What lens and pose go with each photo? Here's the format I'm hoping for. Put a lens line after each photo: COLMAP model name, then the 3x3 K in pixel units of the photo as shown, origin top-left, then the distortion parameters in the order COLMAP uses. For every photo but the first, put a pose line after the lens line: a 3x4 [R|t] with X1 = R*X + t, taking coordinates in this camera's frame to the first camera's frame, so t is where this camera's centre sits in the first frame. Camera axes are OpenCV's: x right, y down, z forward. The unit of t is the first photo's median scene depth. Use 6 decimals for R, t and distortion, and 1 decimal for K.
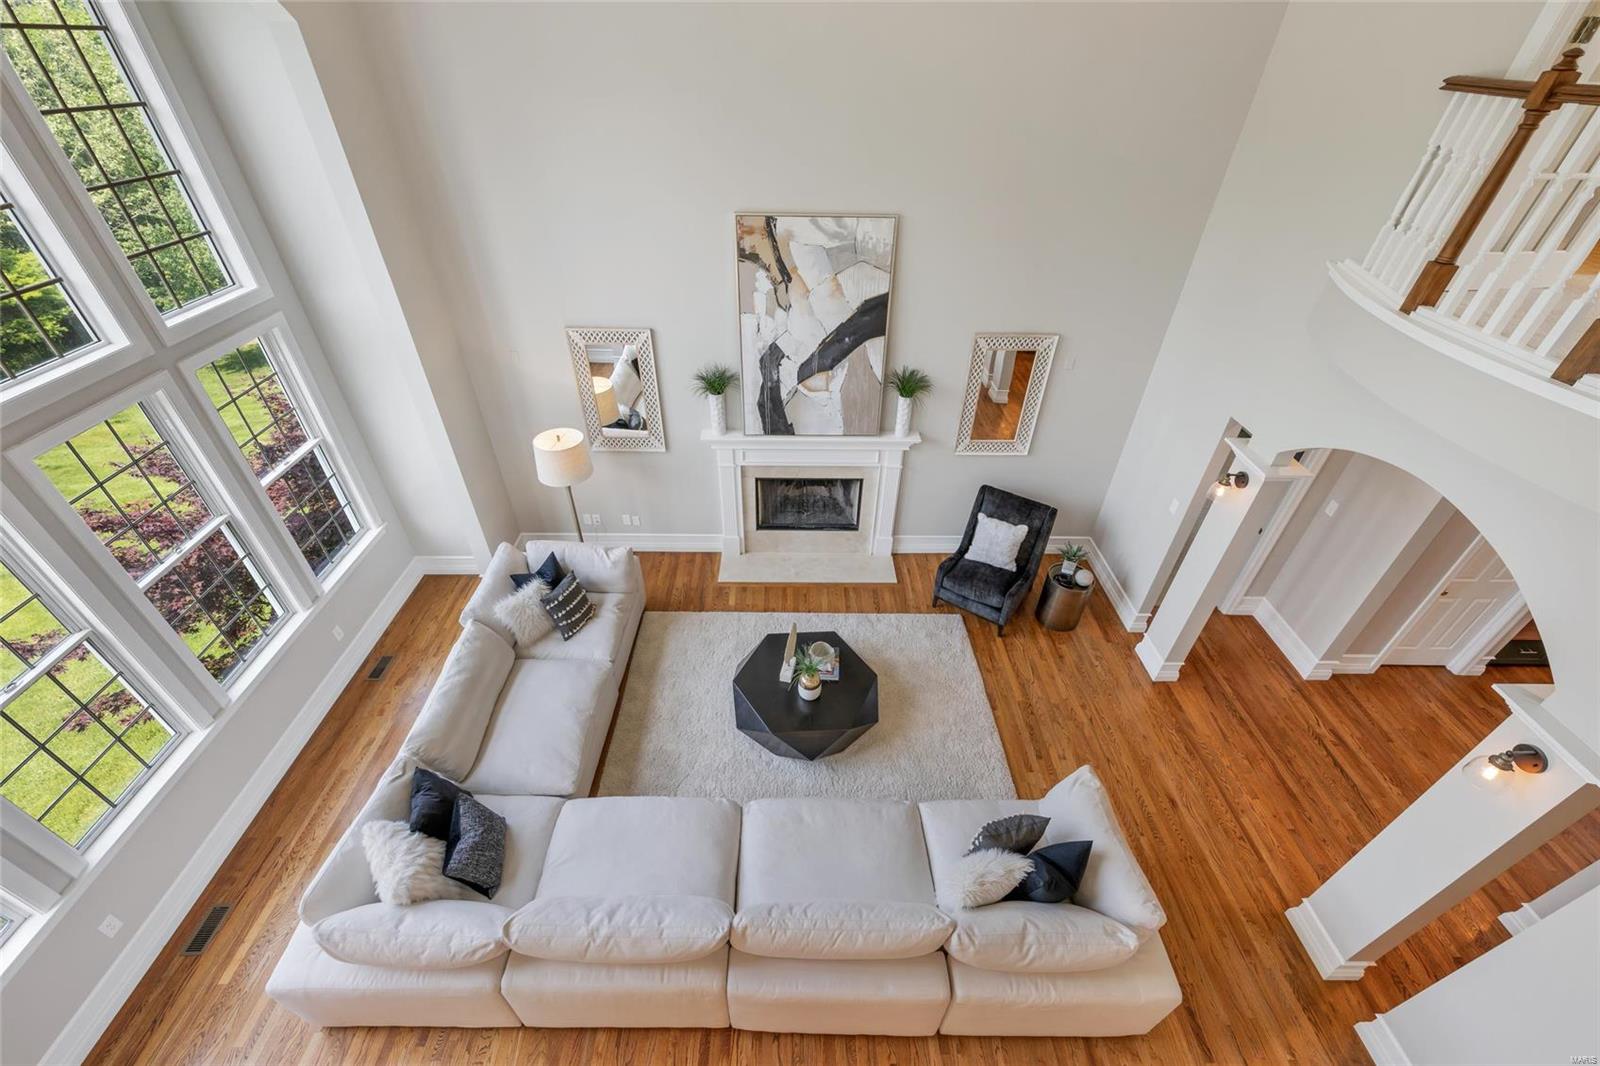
lens RADIAL K [[632.0, 0, 800.8], [0, 632.0, 540.6], [0, 0, 1]] dist [0.002434, -0.000647]
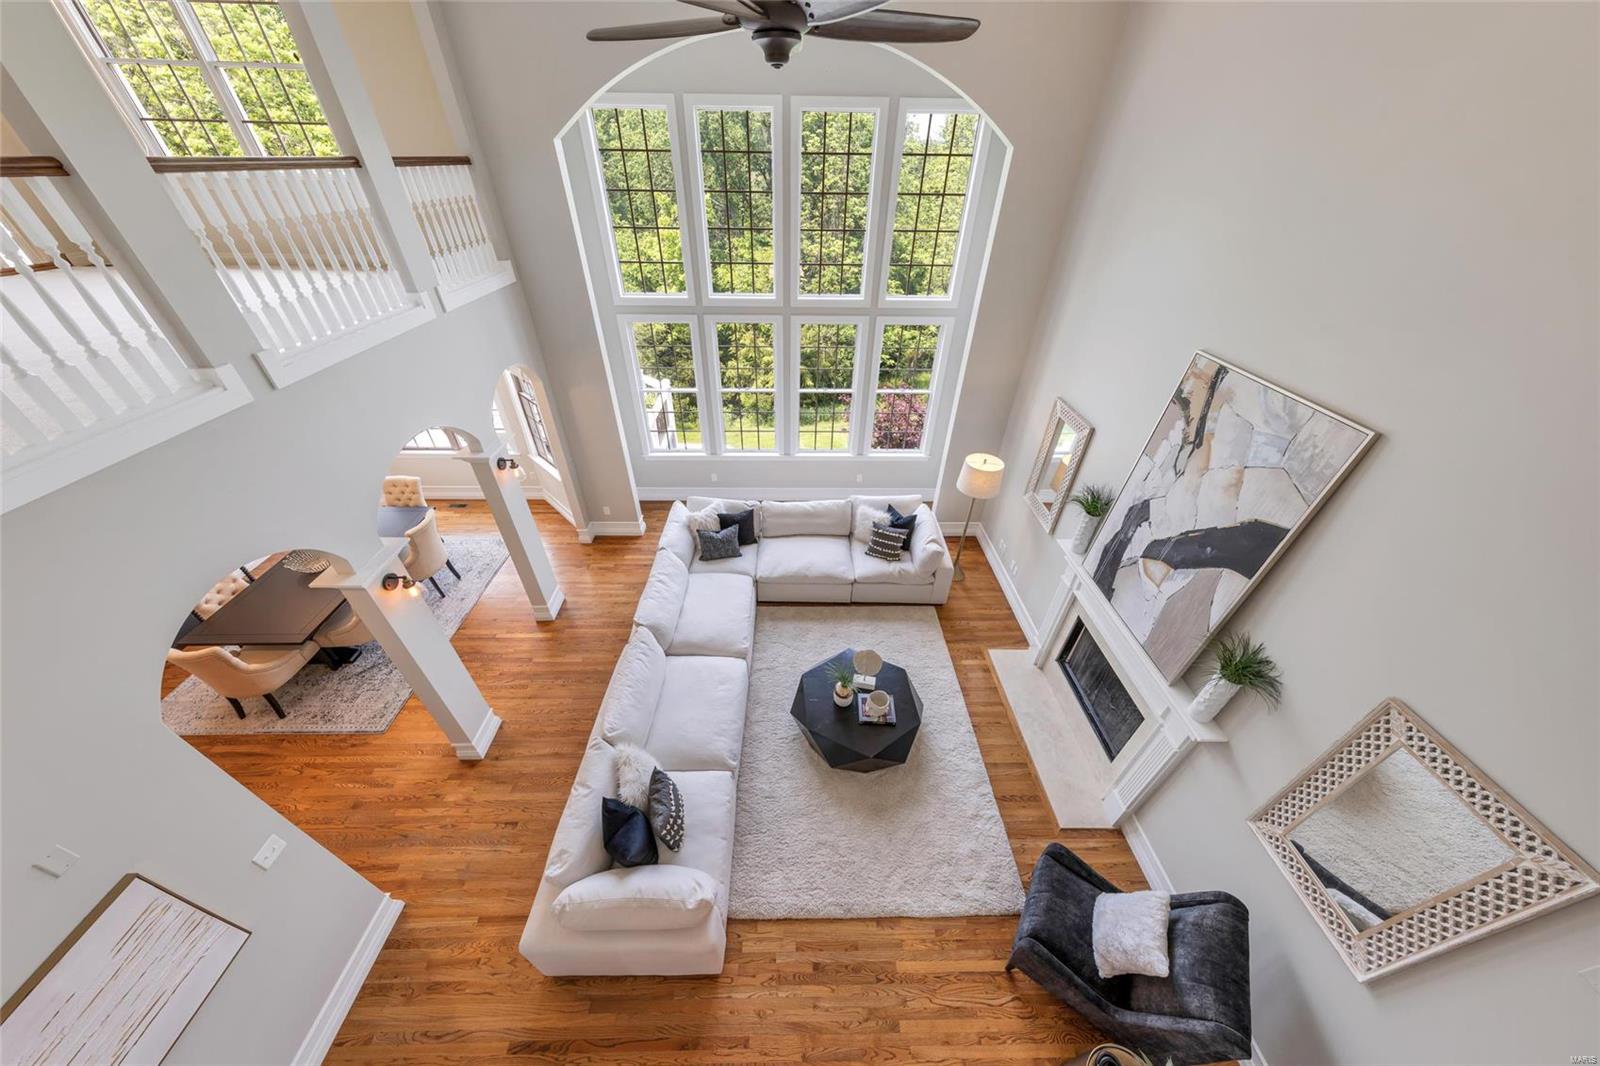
lens RADIAL K [[499.1, 0, 794.7], [0, 499.1, 535.1], [0, 0, 1]] dist [0.002288, -0.000063]
pose [[-0.000959, 0.588532, -0.808473, 0.531111], [-0.623359, 0.631822, 0.460678, -0.294468], [0.781935, 0.504411, 0.366261, 0.398182]]
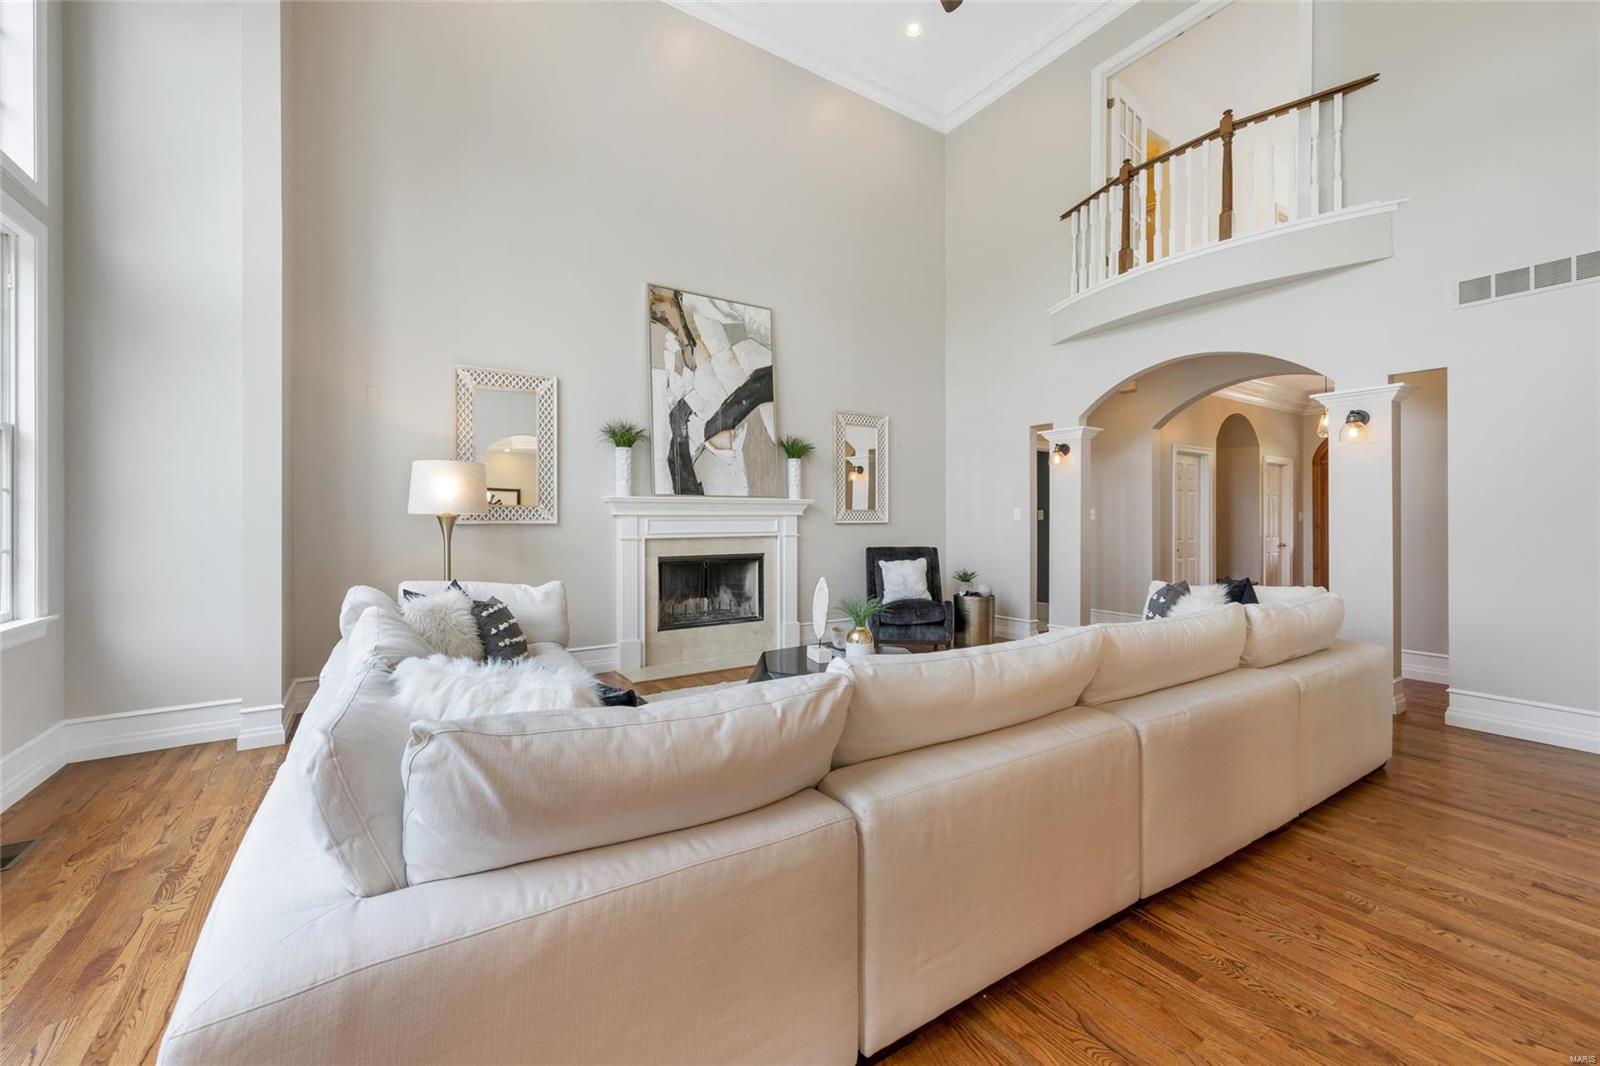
lens RADIAL K [[632.0, 0, 804.3], [0, 632.0, 522.7], [0, 0, 1]] dist [0.002434, -0.000647]
pose [[0.840152, -0.021735, 0.541916, -0.440149], [0.345492, 0.791672, -0.503877, 0.440357], [-0.418068, 0.610560, 0.672633, 0.338586]]
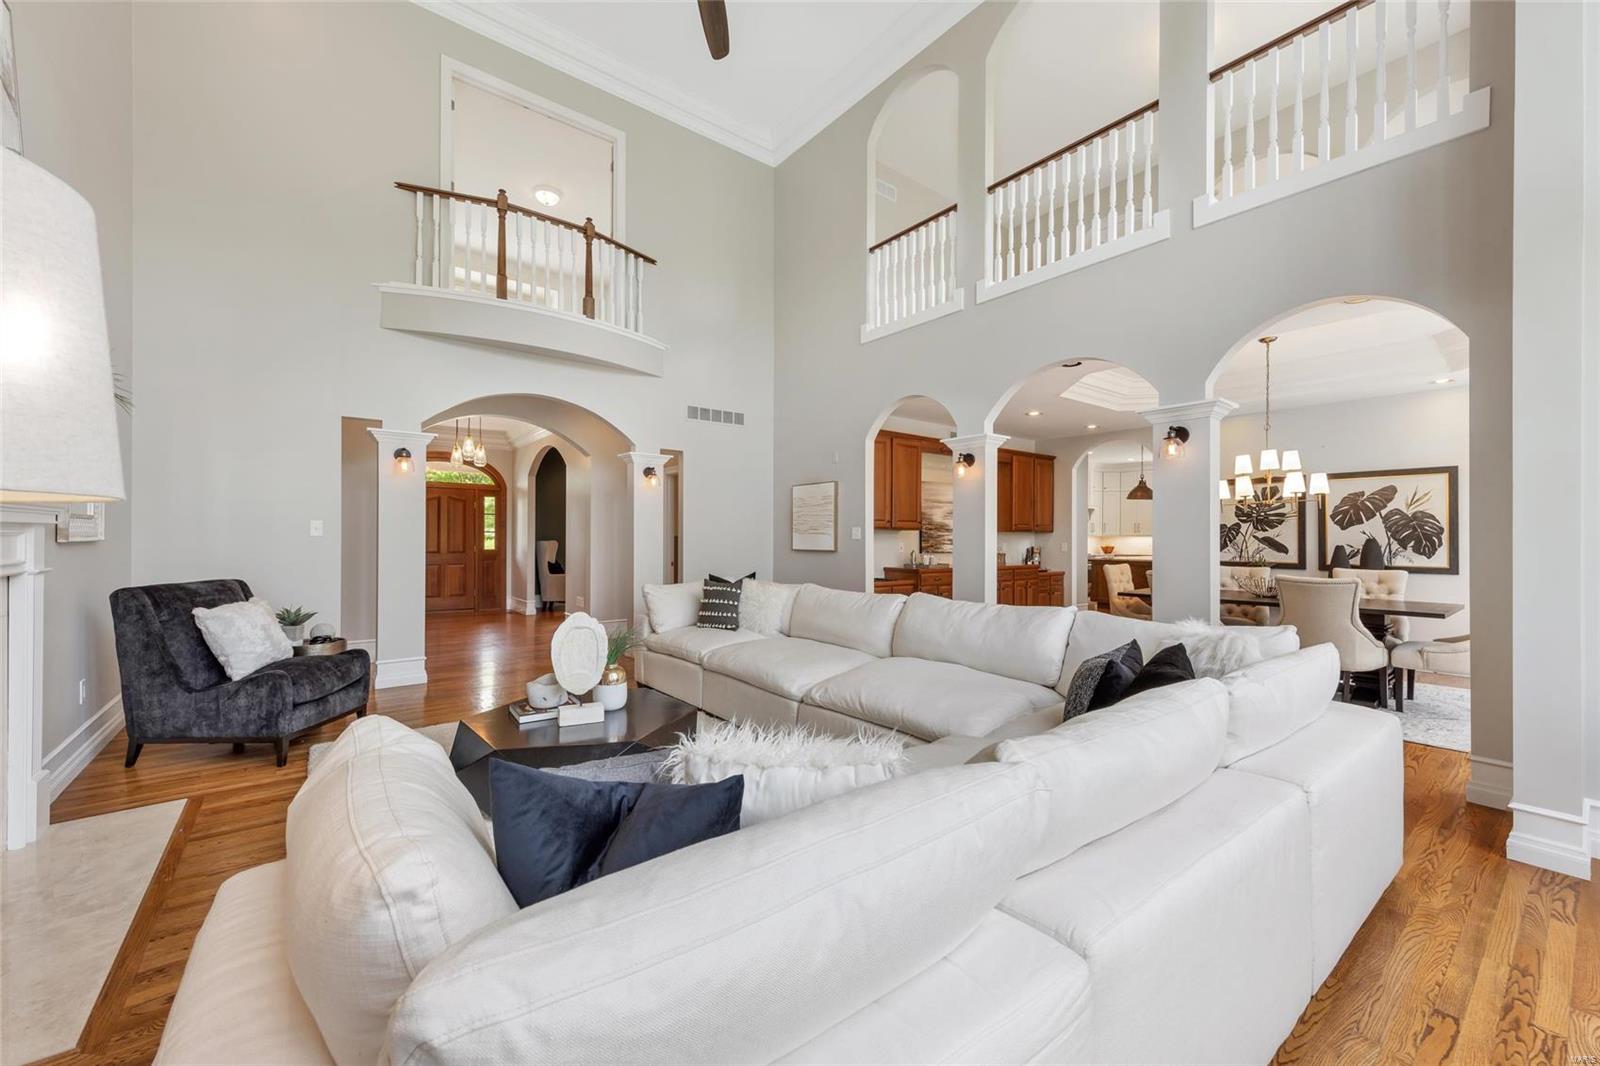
lens RADIAL K [[632.0, 0, 797.0], [0, 632.0, 535.4], [0, 0, 1]] dist [0.002434, -0.000647]
pose [[-0.608900, -0.018610, 0.793029, -0.585264], [0.474076, 0.793007, 0.382613, -0.051466], [-0.635997, 0.608929, -0.474039, 0.967495]]
